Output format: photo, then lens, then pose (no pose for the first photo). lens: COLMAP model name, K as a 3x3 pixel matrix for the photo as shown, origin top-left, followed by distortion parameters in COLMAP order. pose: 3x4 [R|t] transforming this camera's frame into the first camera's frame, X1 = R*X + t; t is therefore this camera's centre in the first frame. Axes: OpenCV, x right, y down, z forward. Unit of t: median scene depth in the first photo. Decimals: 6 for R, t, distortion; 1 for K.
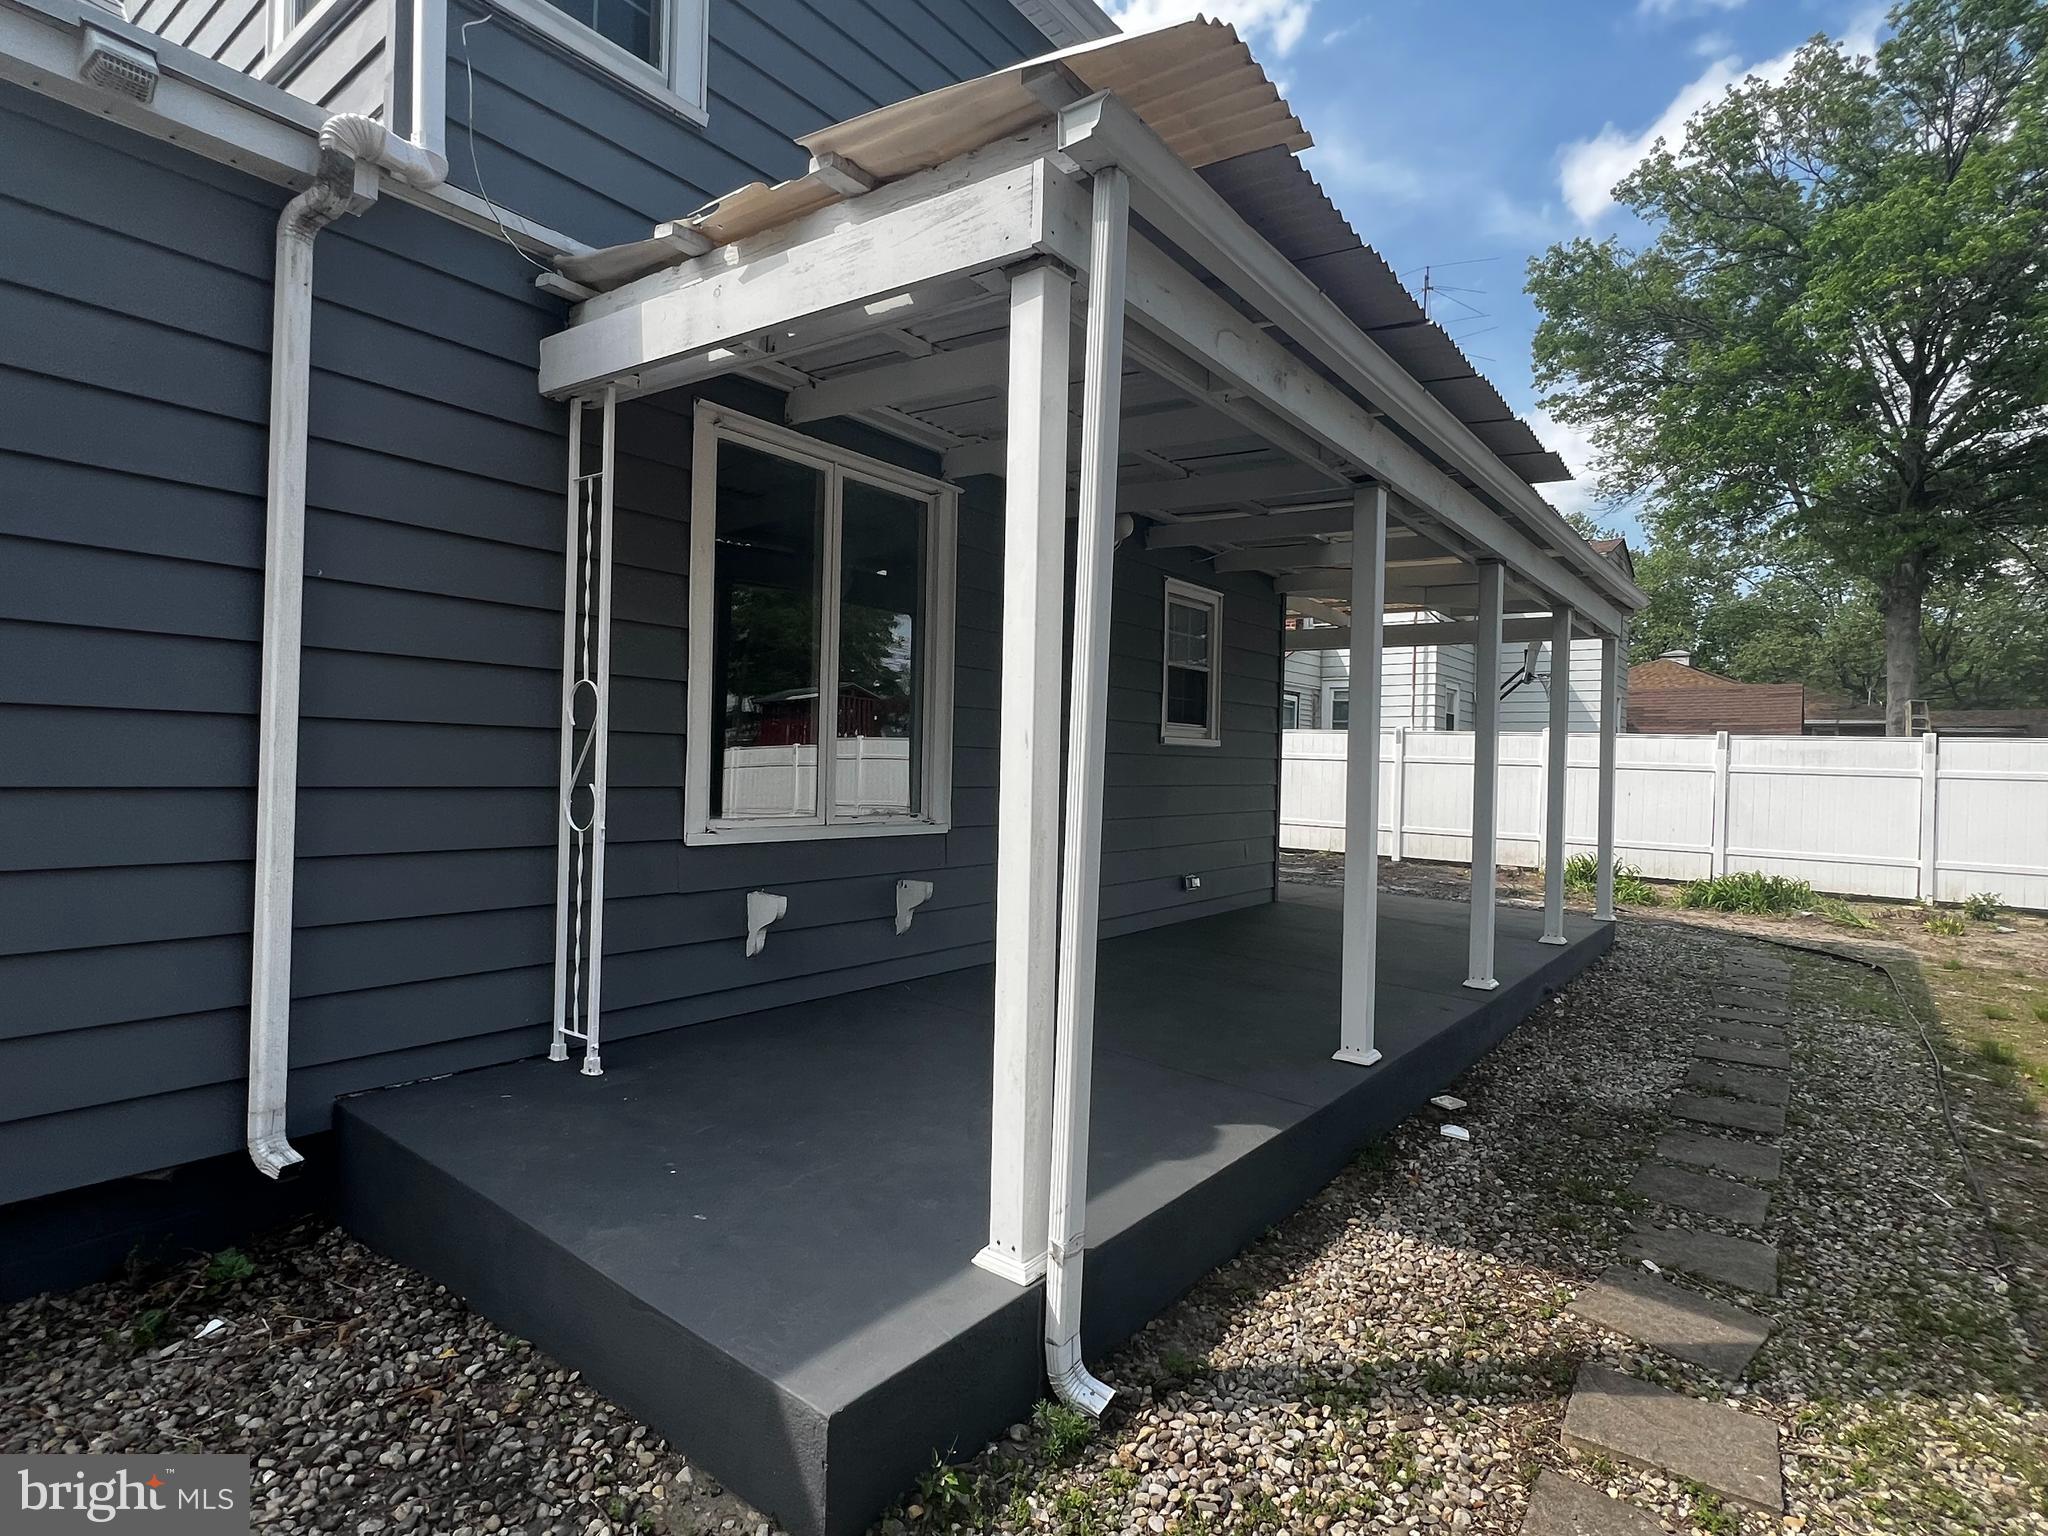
lens RADIAL K [[1062.9, 0, 1024.0], [0, 1062.9, 768.0], [0, 0, 1]] dist [-0.002839, 0.000719]
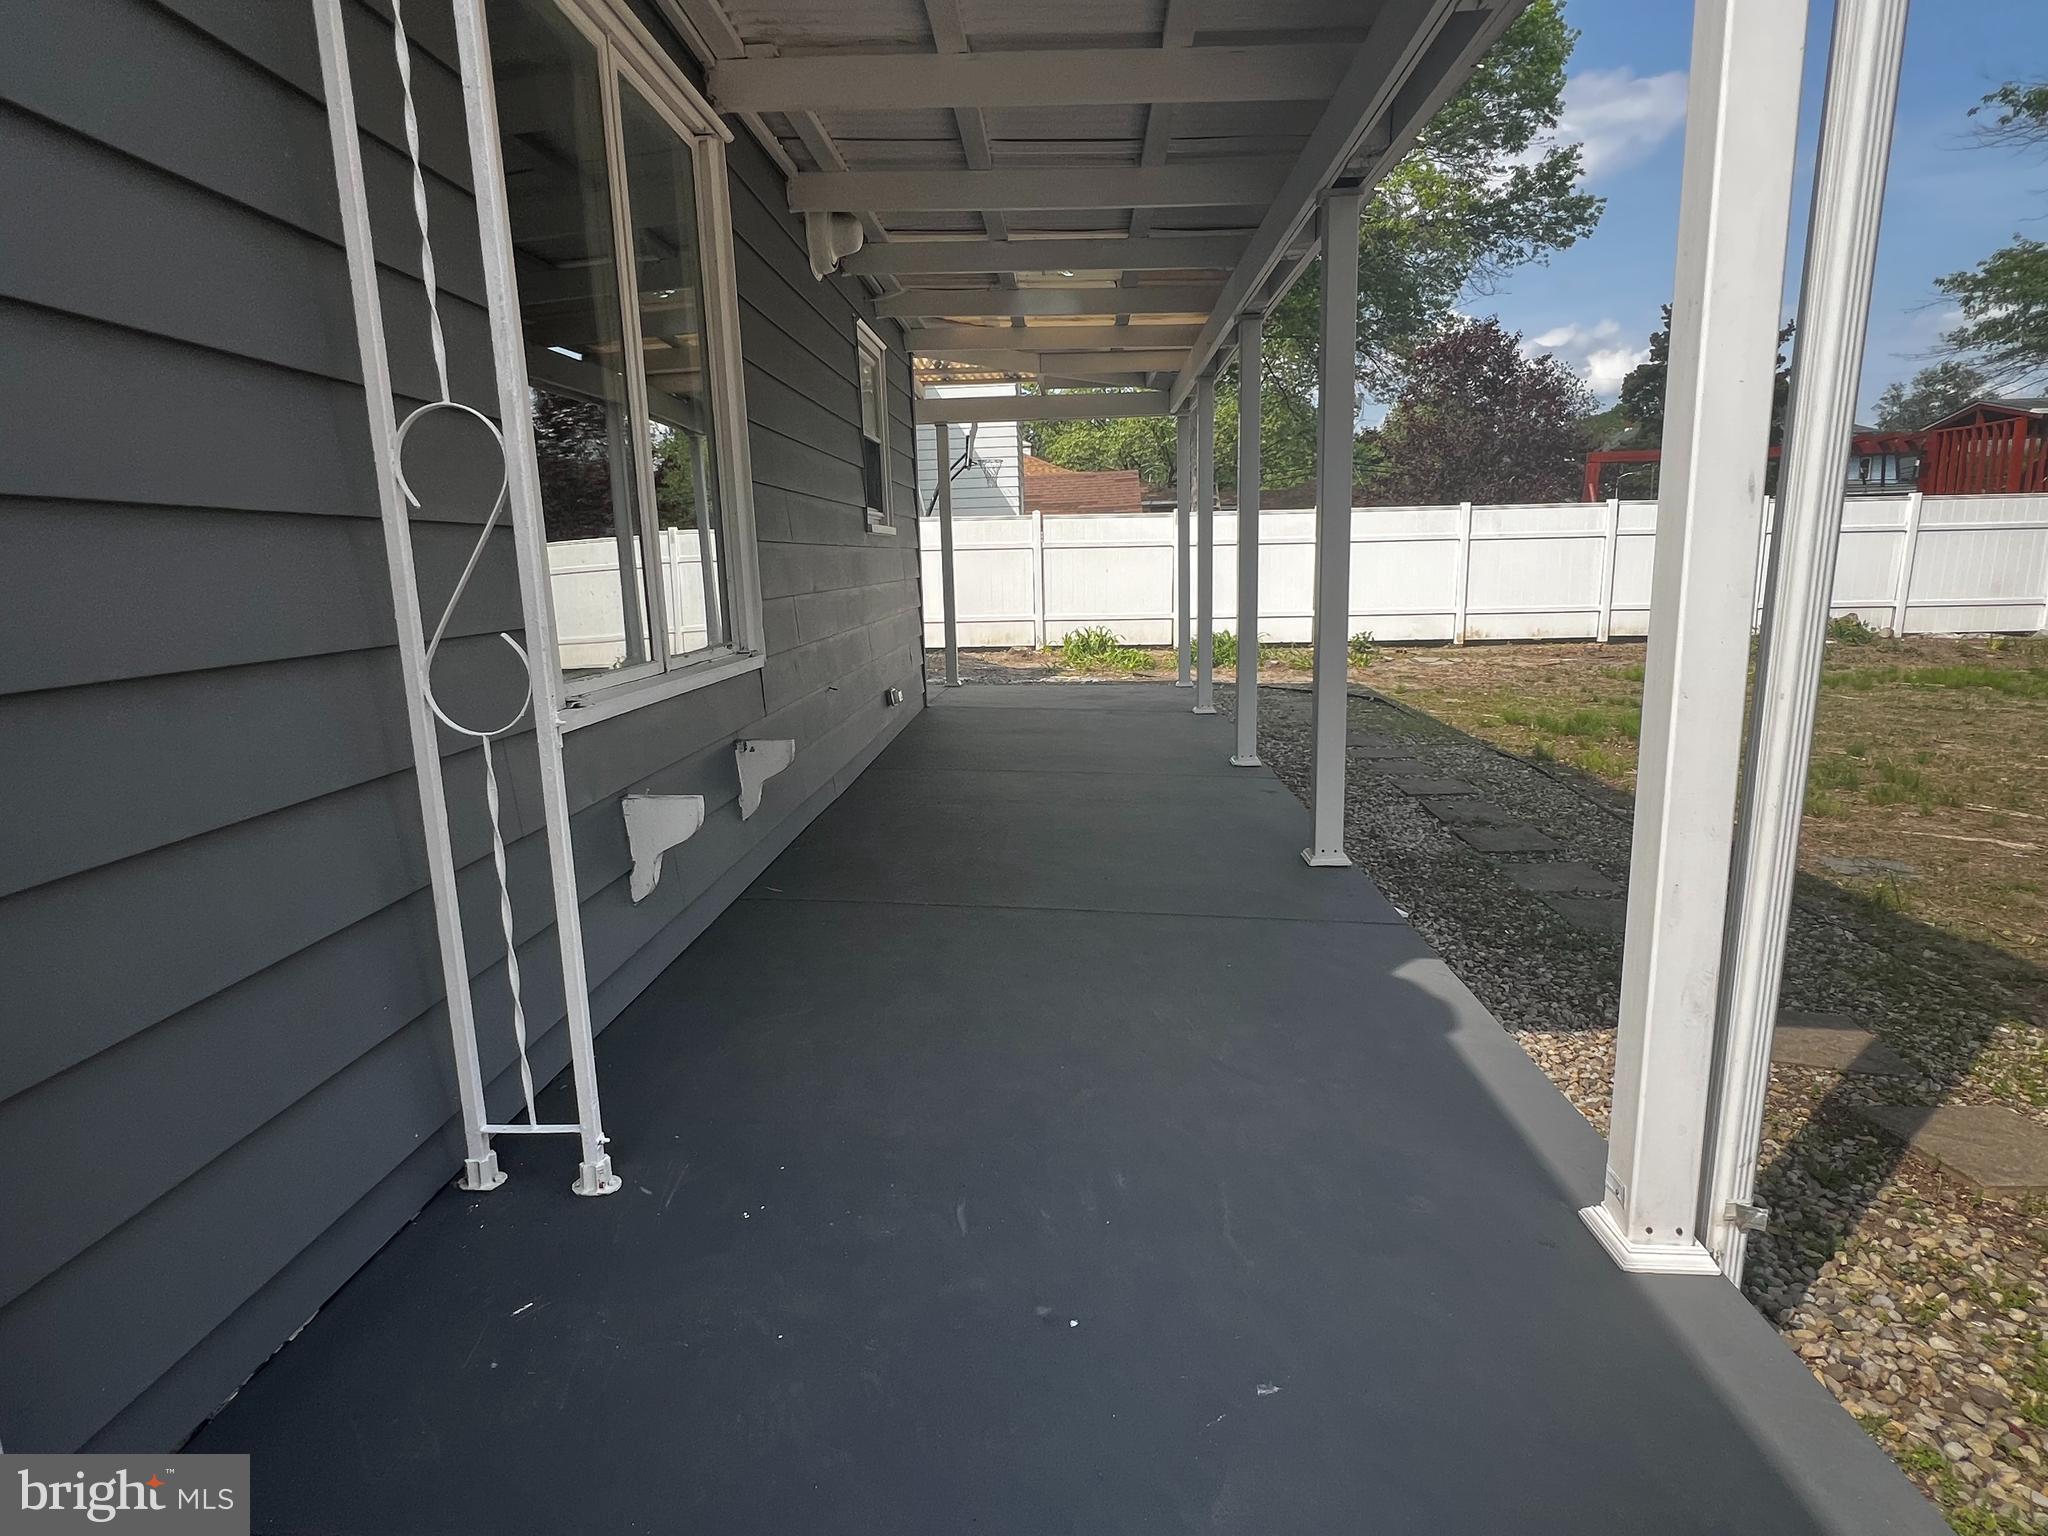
lens RADIAL K [[1062.9, 0, 1024.0], [0, 1062.9, 768.0], [0, 0, 1]] dist [-0.002839, 0.000719]
pose [[0.831101, -0.155183, 0.534030, -0.404006], [0.052573, 0.977901, 0.202350, -0.007993], [-0.553630, -0.140098, 0.820893, 0.408231]]
